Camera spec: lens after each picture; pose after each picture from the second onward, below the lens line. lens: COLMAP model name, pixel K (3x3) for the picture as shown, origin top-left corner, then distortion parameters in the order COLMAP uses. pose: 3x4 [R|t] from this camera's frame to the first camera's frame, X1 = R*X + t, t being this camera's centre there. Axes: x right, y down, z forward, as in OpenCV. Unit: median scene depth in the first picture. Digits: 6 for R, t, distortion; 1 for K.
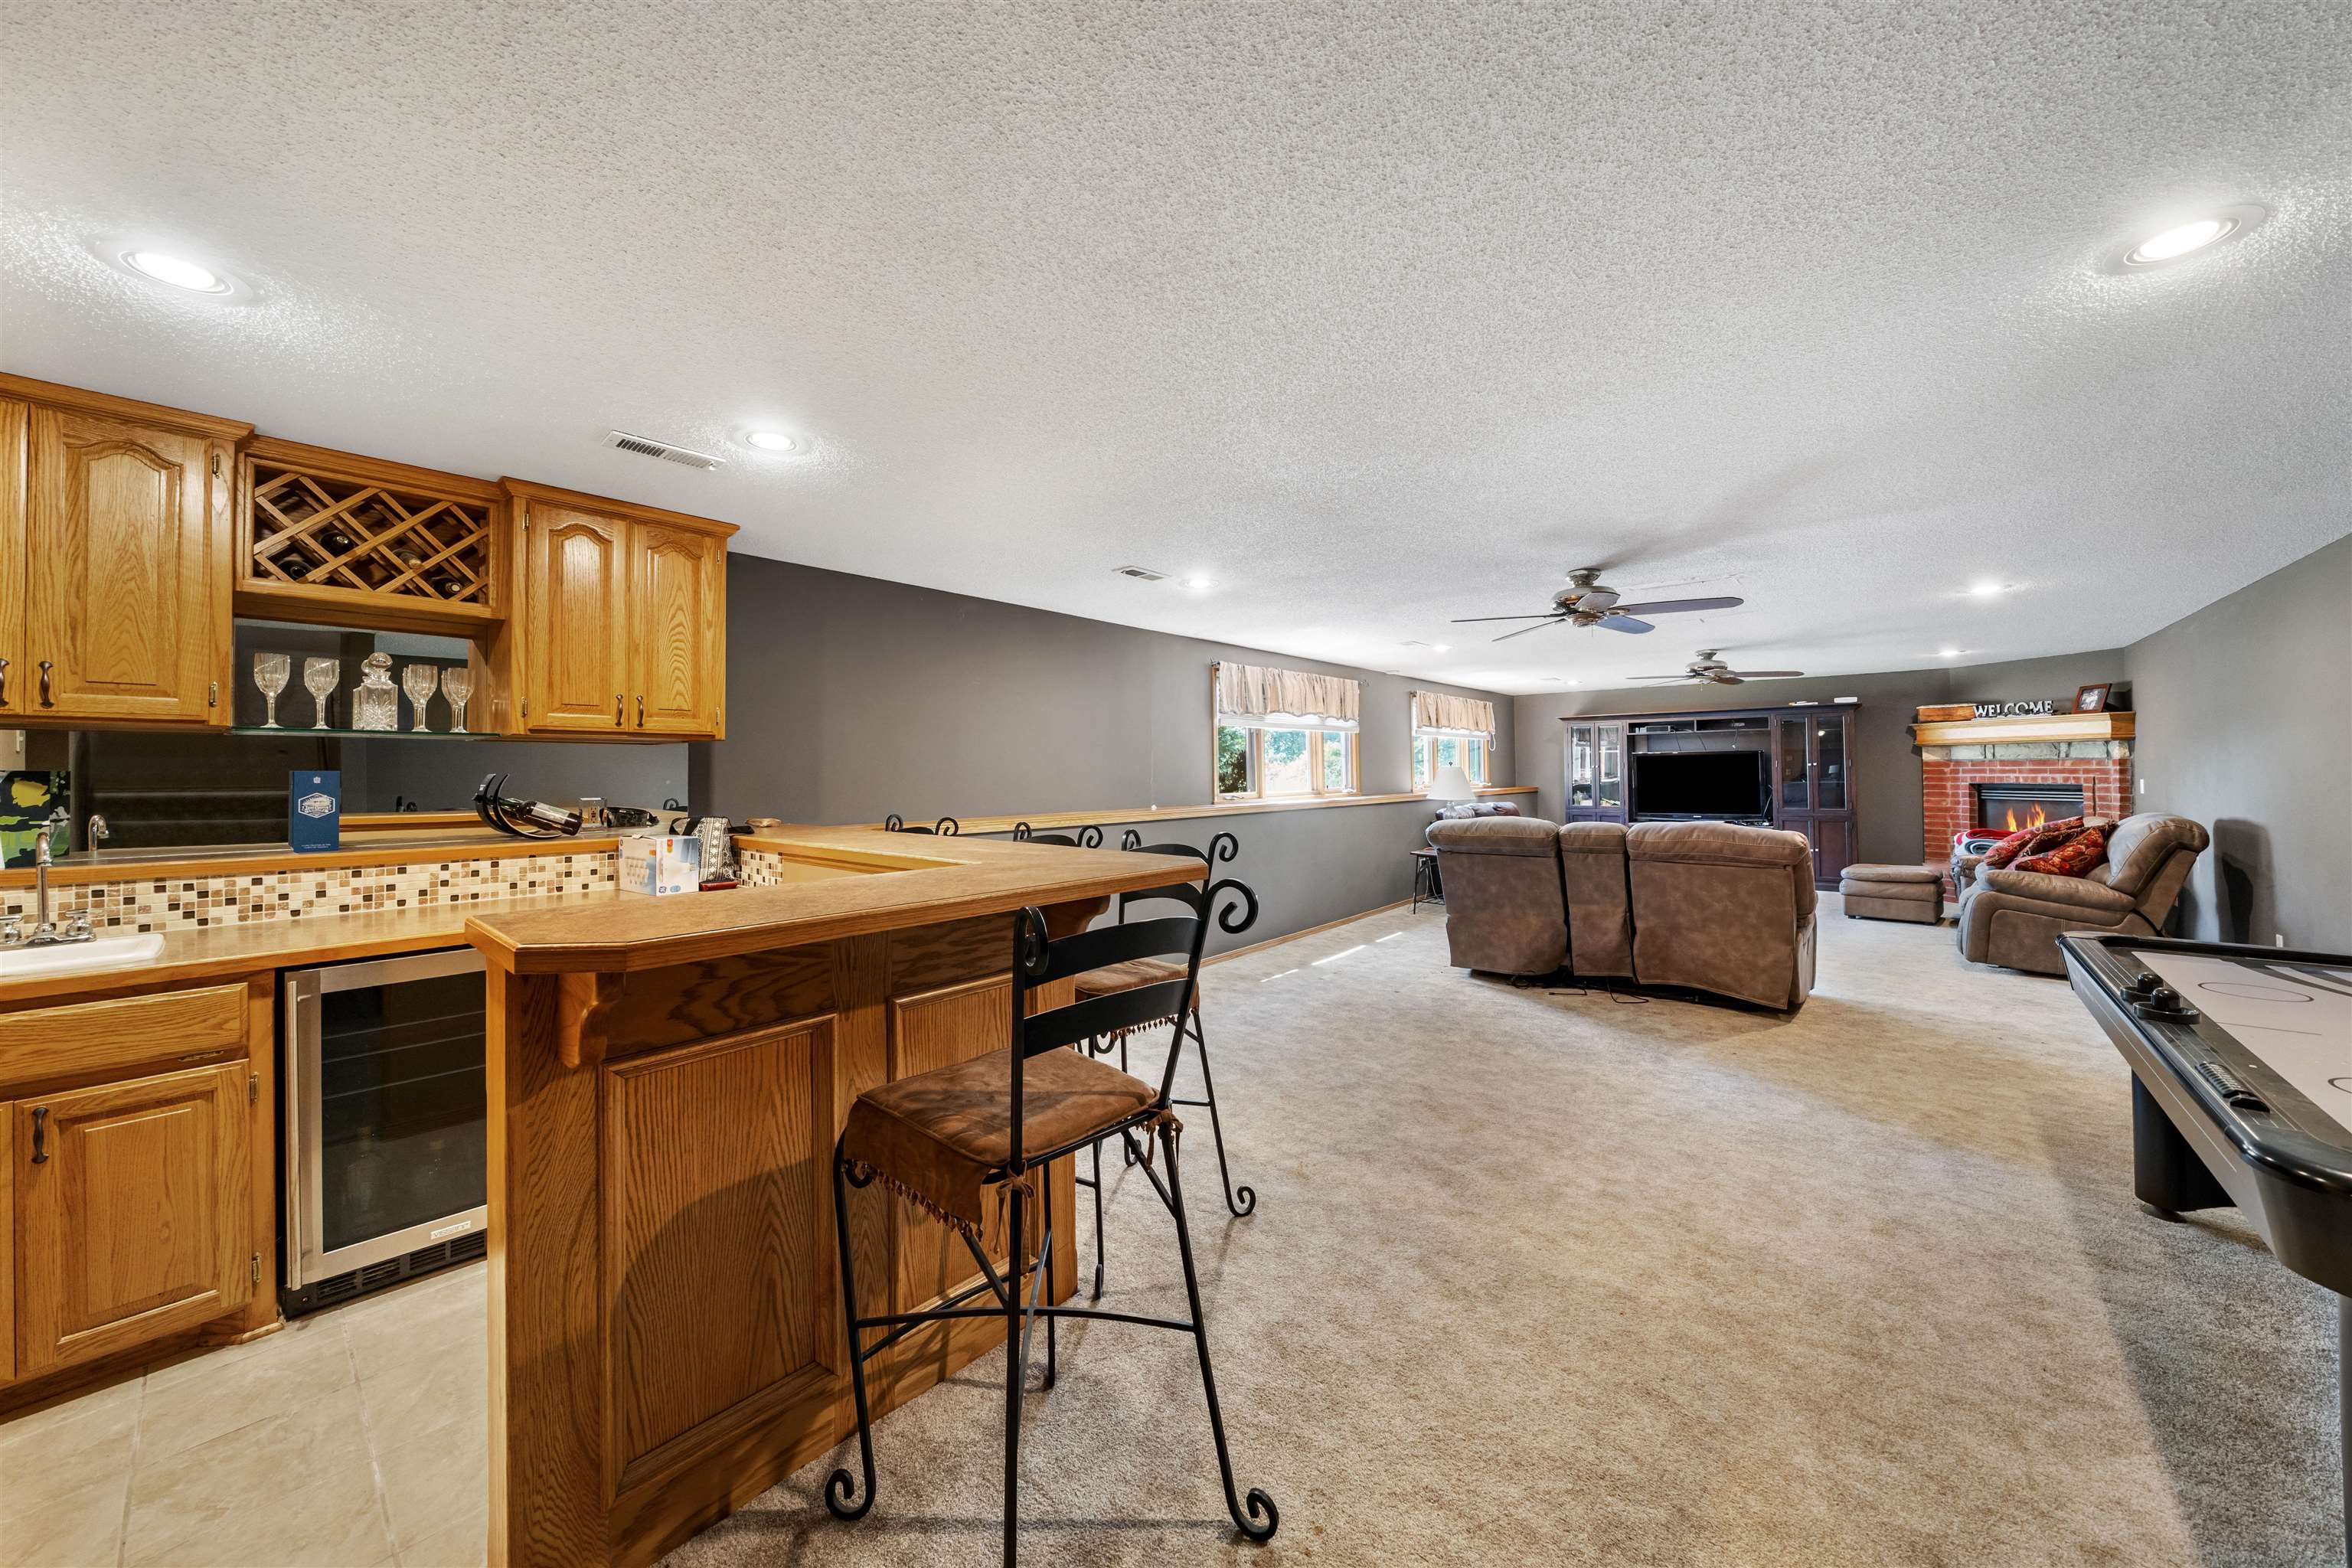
lens RADIAL K [[811.0, 0, 1176.1], [0, 811.0, 775.3], [0, 0, 1]] dist [-0.005619, -0.000033]
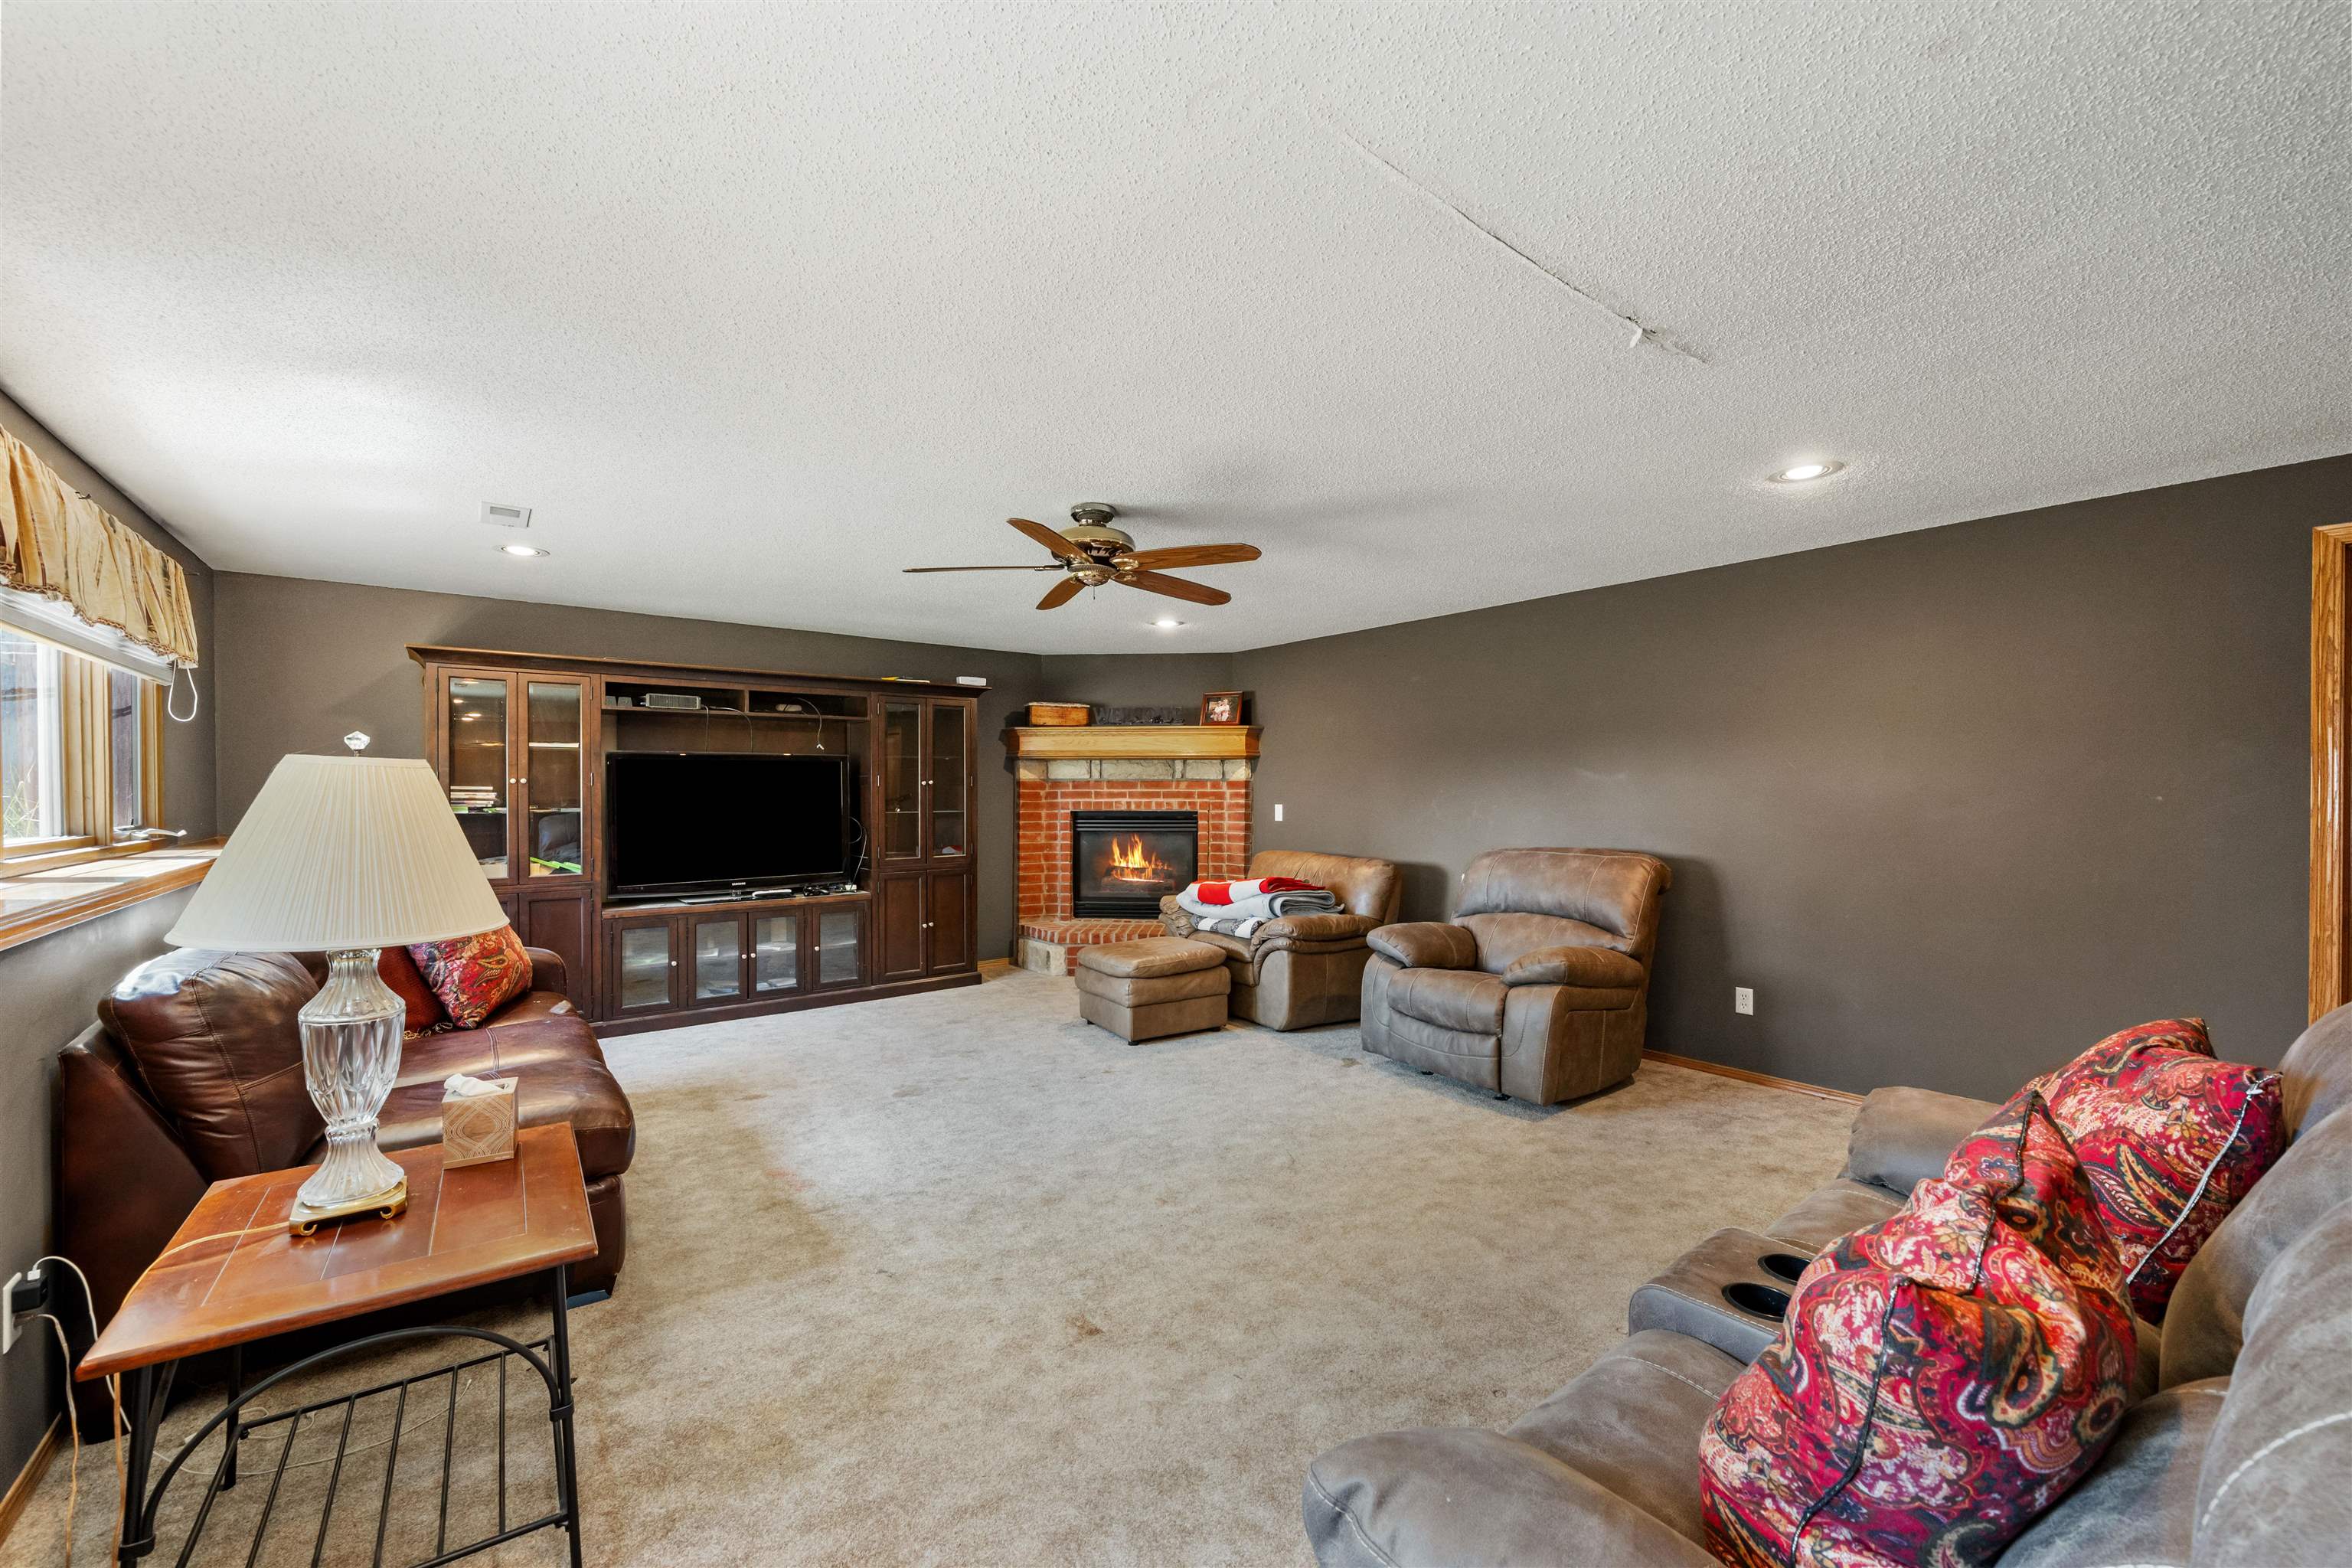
lens RADIAL K [[930.6, 0, 1177.4], [0, 930.6, 795.0], [0, 0, 1]] dist [-0.002737, 0.000525]
pose [[0.206707, 0.004329, 0.978393, 0.165792], [0.000363, 0.999990, -0.004501, -0.000829], [-0.978403, 0.001285, 0.206704, 0.748249]]
